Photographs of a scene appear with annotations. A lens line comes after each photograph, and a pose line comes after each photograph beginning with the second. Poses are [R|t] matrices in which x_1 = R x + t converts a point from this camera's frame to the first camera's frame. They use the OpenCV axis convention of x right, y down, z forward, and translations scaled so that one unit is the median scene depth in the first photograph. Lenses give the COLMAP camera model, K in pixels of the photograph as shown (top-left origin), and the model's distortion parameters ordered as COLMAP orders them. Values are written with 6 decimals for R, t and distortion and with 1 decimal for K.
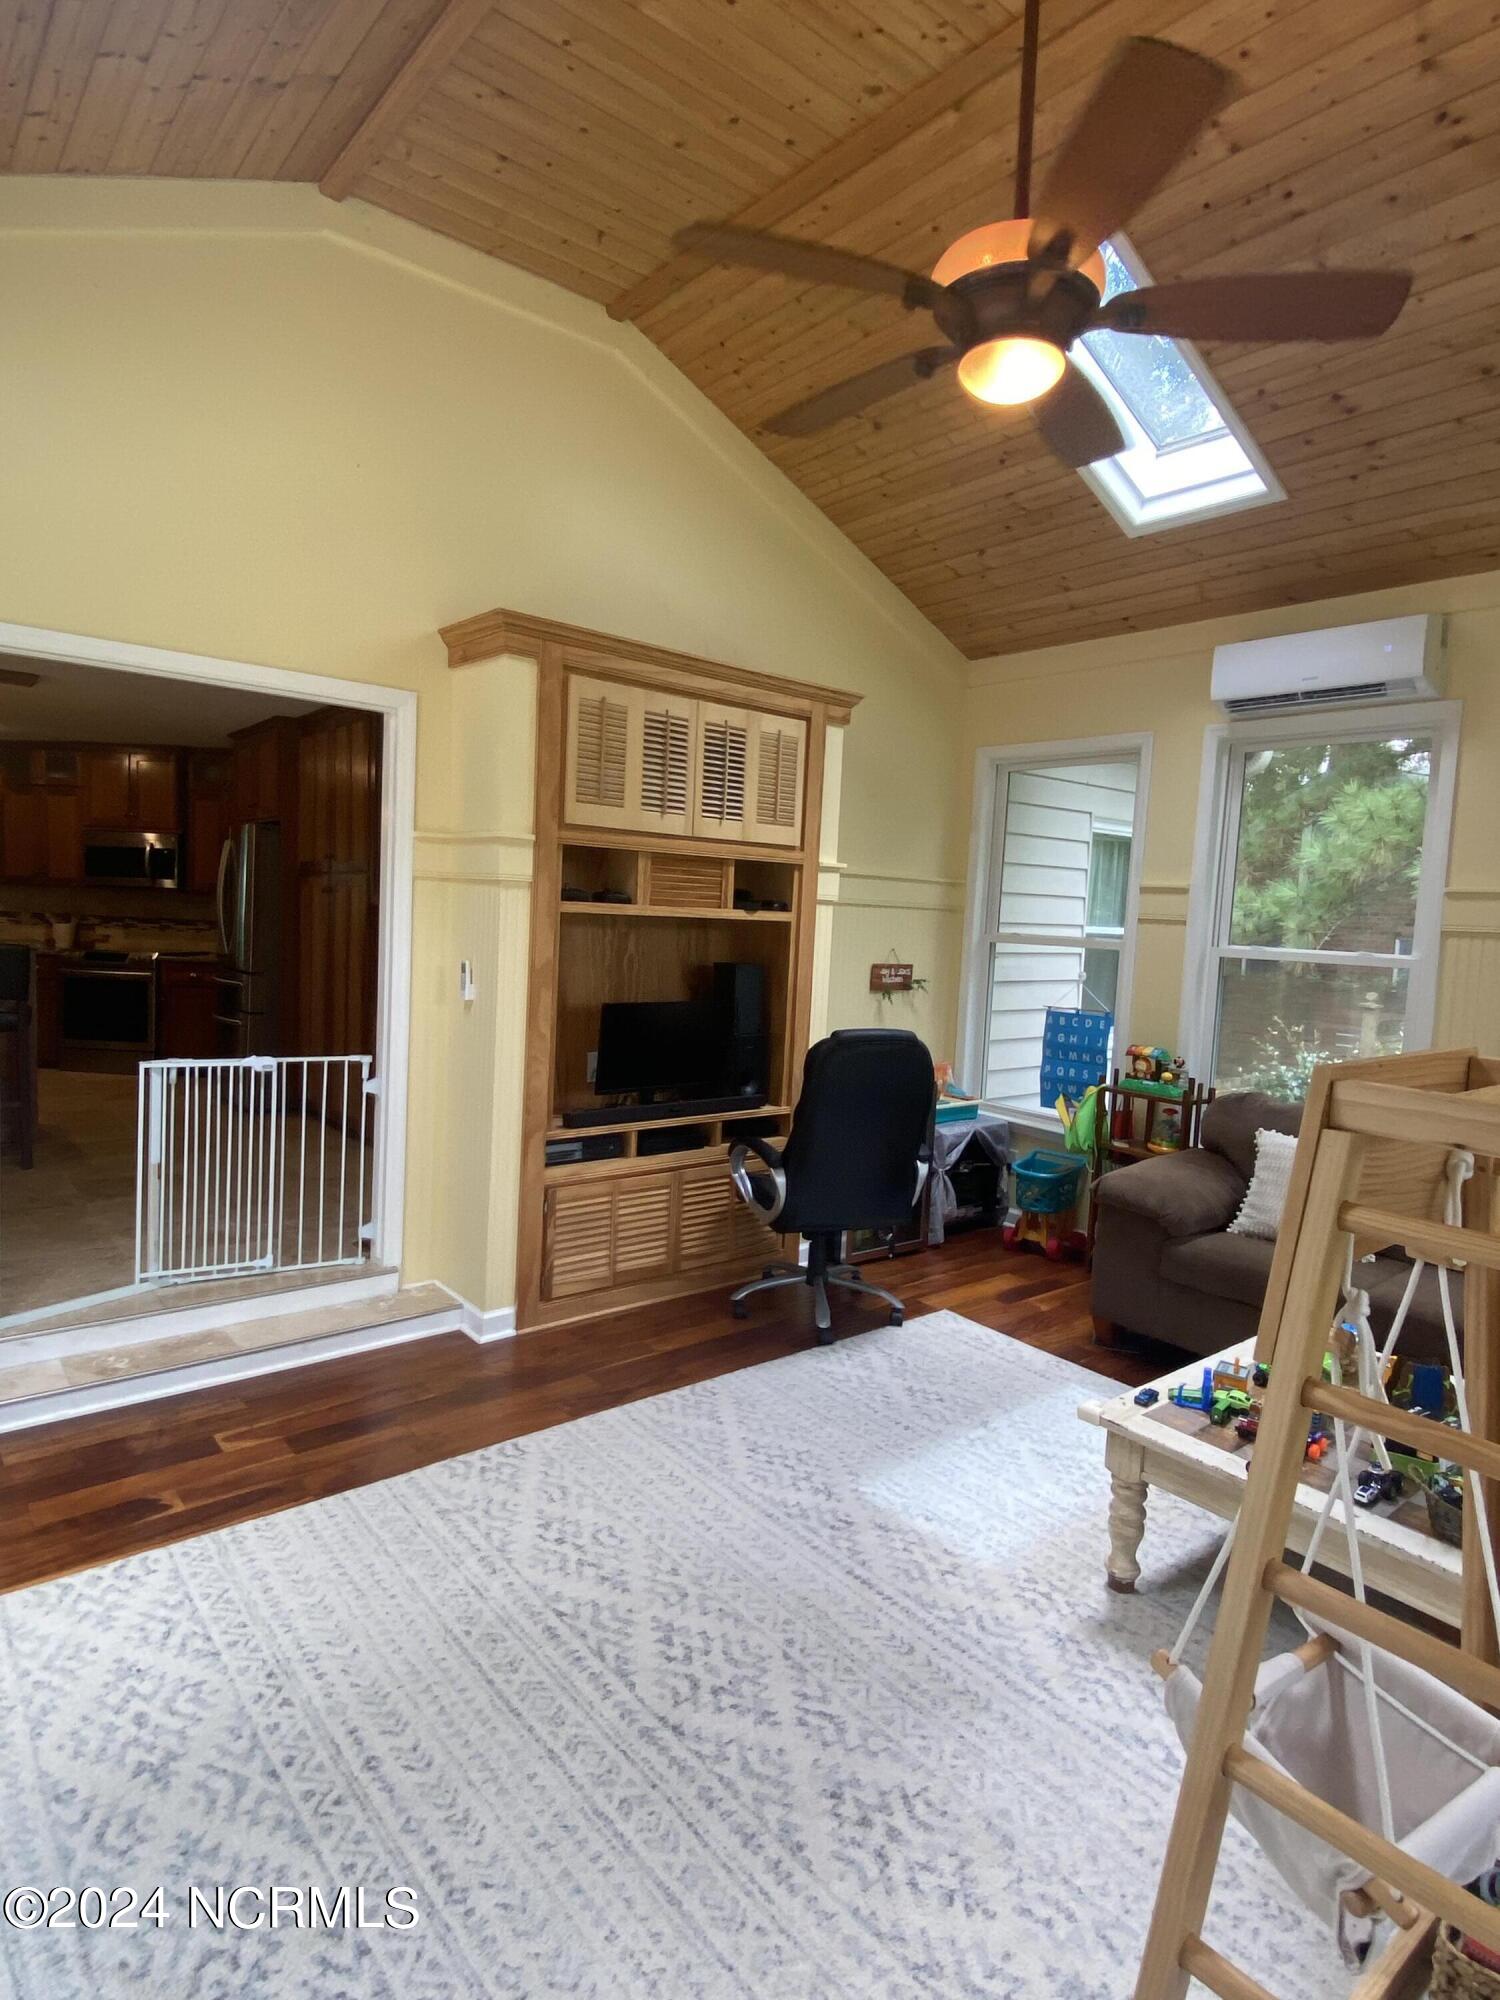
lens RADIAL K [[1114.6, 0, 741.9], [0, 1114.6, 998.1], [0, 0, 1]] dist [0.125337, -0.128799]
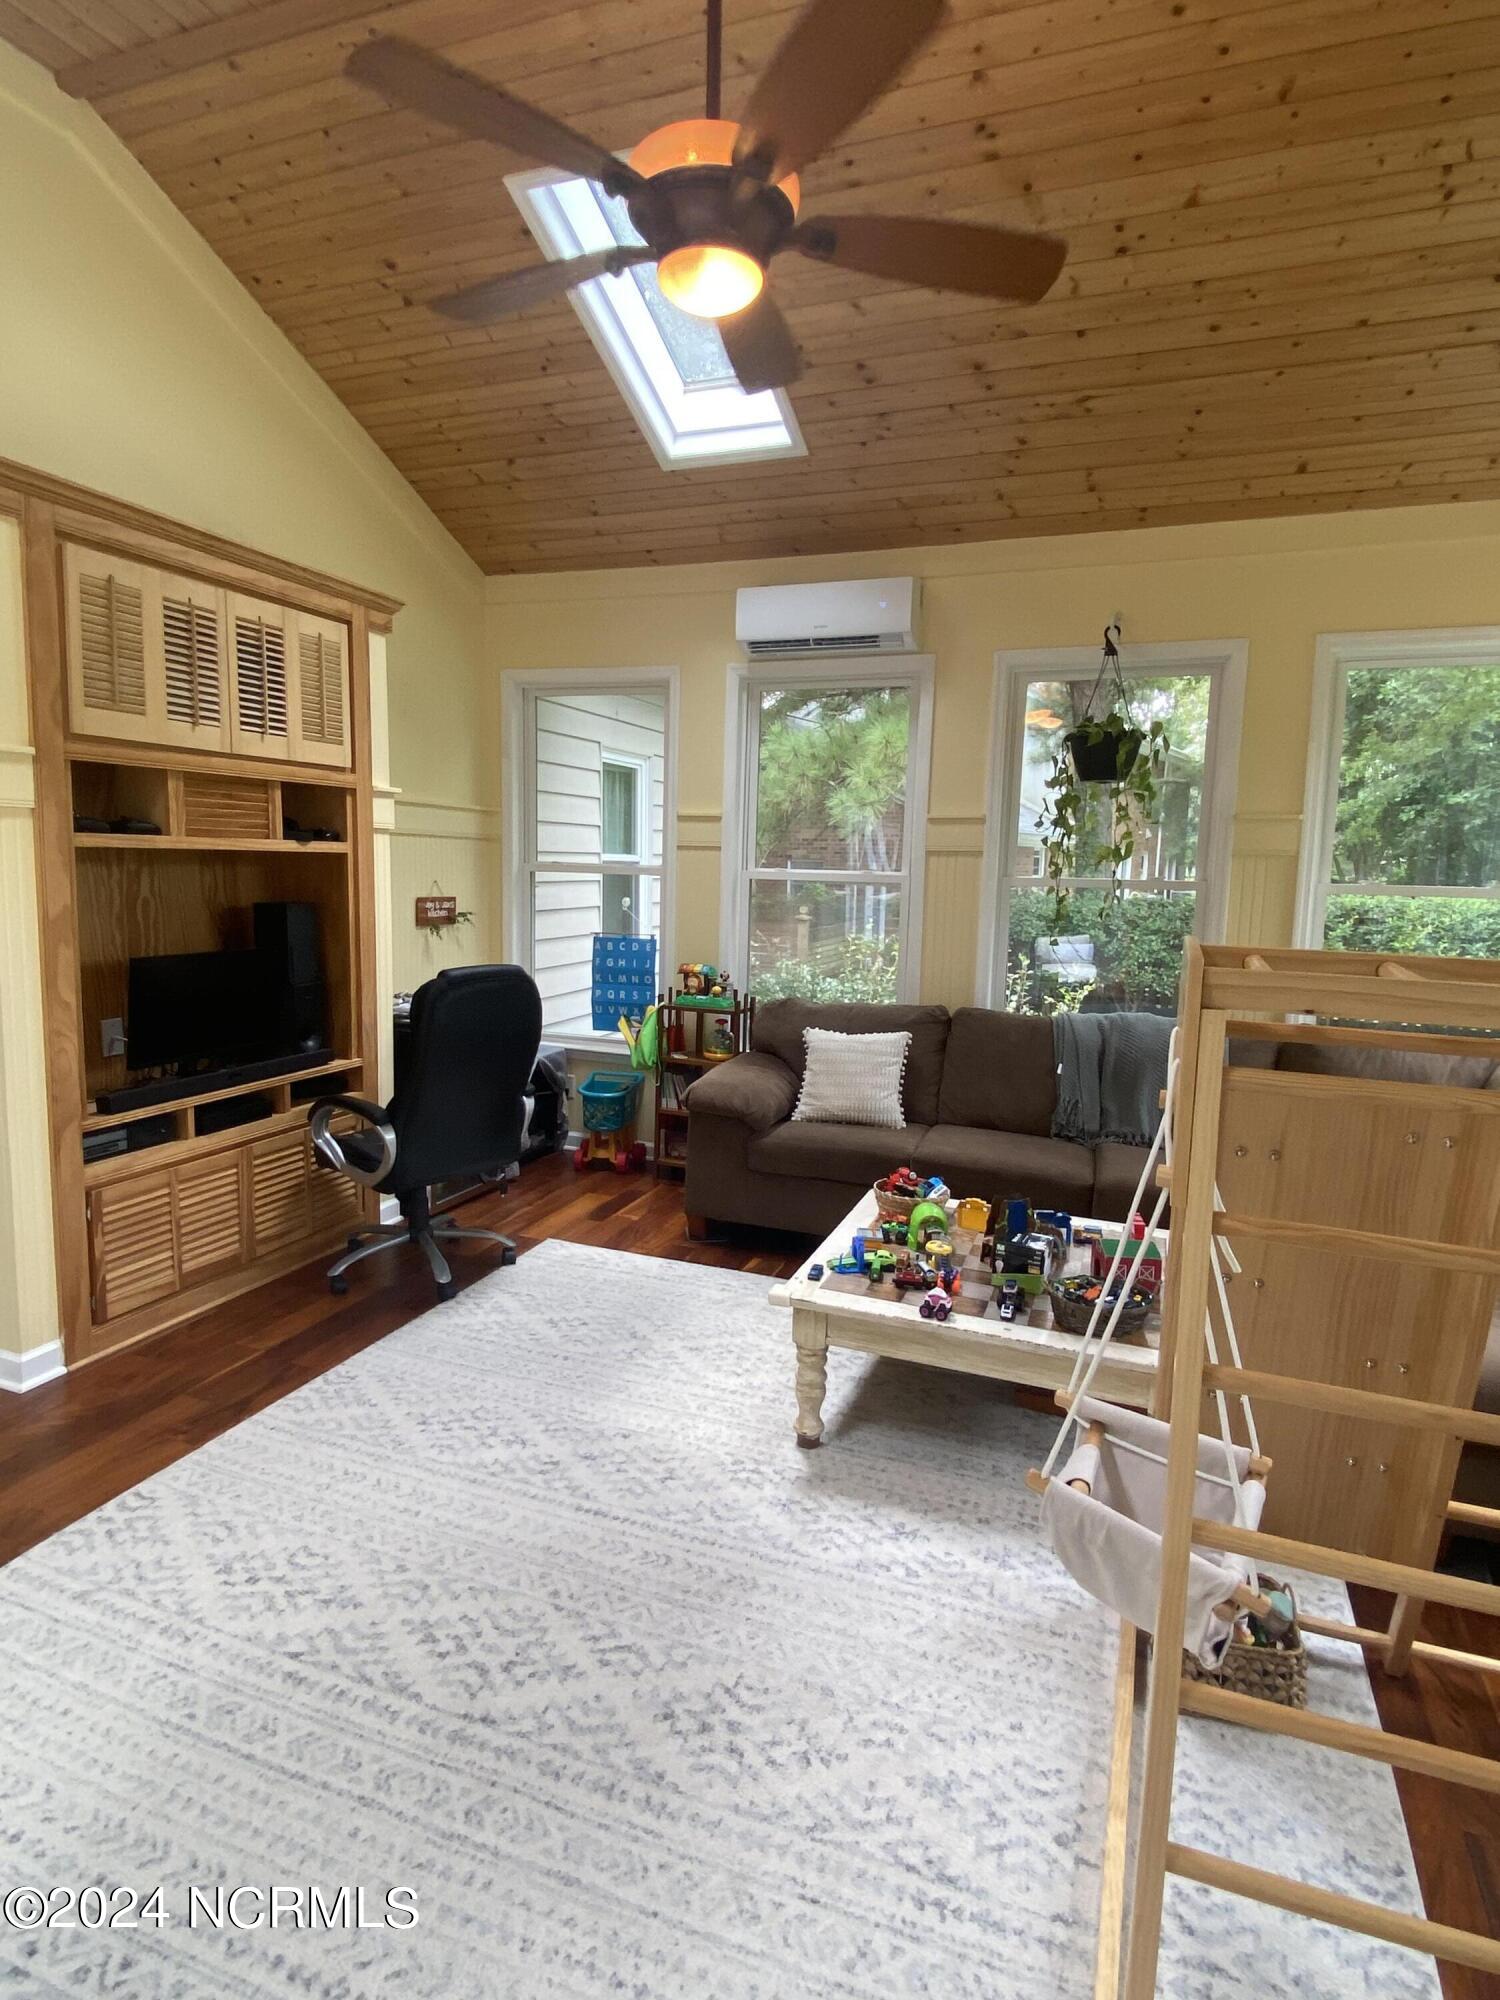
lens RADIAL K [[1114.6, 0, 741.9], [0, 1114.6, 998.1], [0, 0, 1]] dist [0.125337, -0.128799]
pose [[0.873820, -0.086560, 0.478482, -0.137872], [0.056909, 0.995471, 0.076156, -0.004087], [-0.482907, -0.039317, 0.874788, 0.052391]]
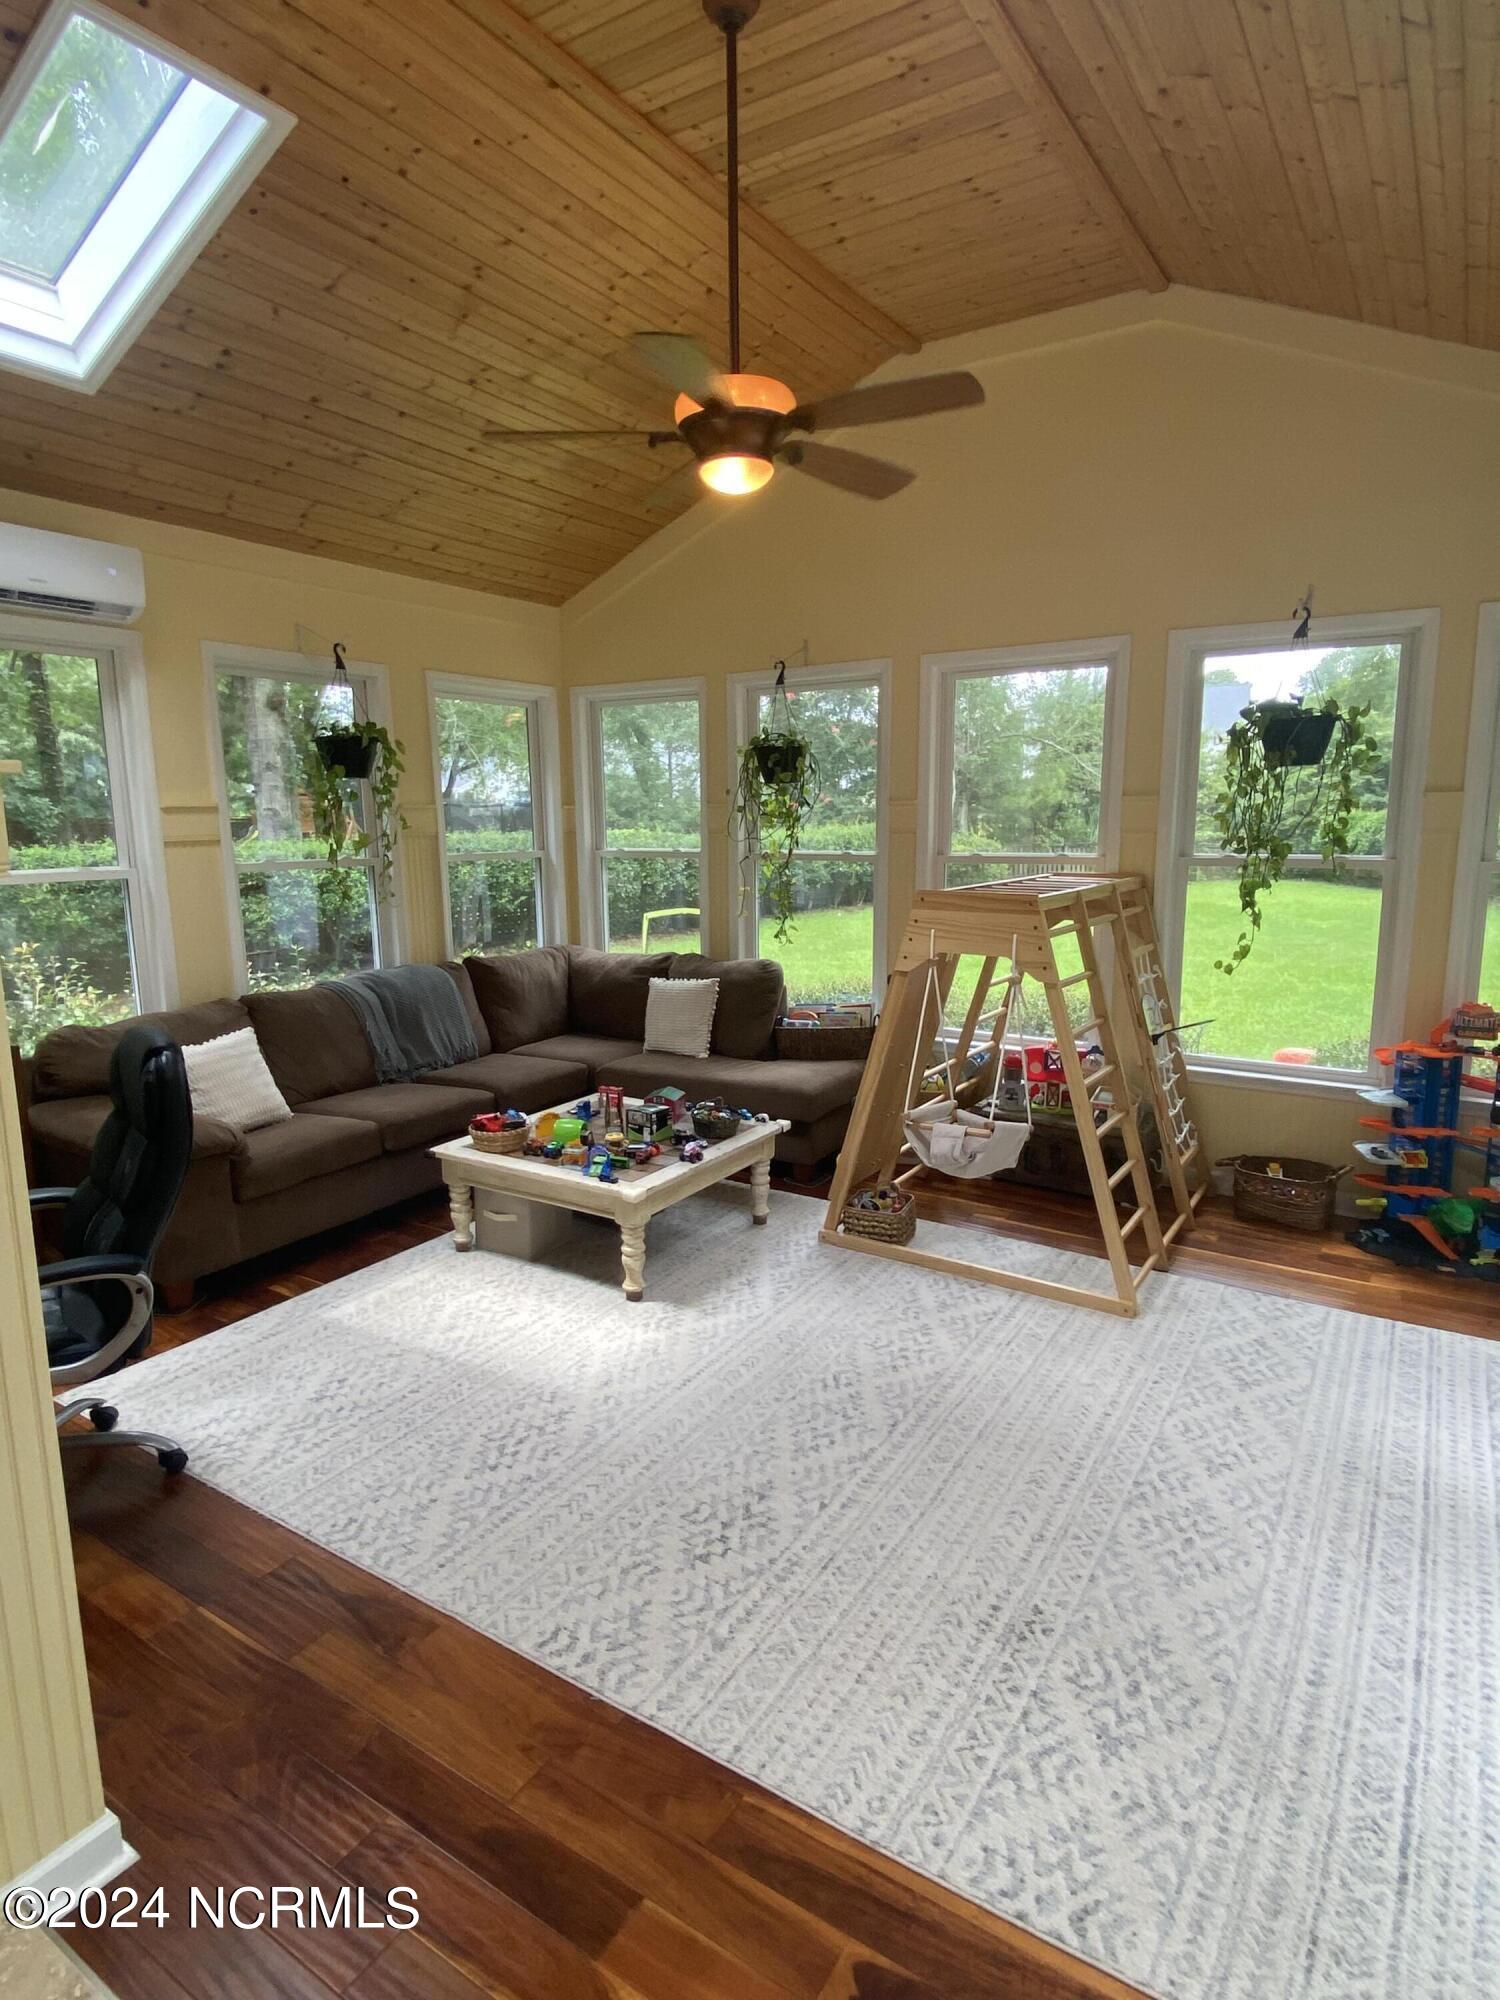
lens RADIAL K [[1105.2, 0, 744.5], [0, 1105.2, 999.2], [0, 0, 1]] dist [0.032056, 0.000159]
pose [[-0.309120, -0.207875, 0.928026, -0.619422], [0.072367, 0.967848, 0.240899, -0.129156], [-0.948266, 0.141625, -0.284138, 0.773304]]
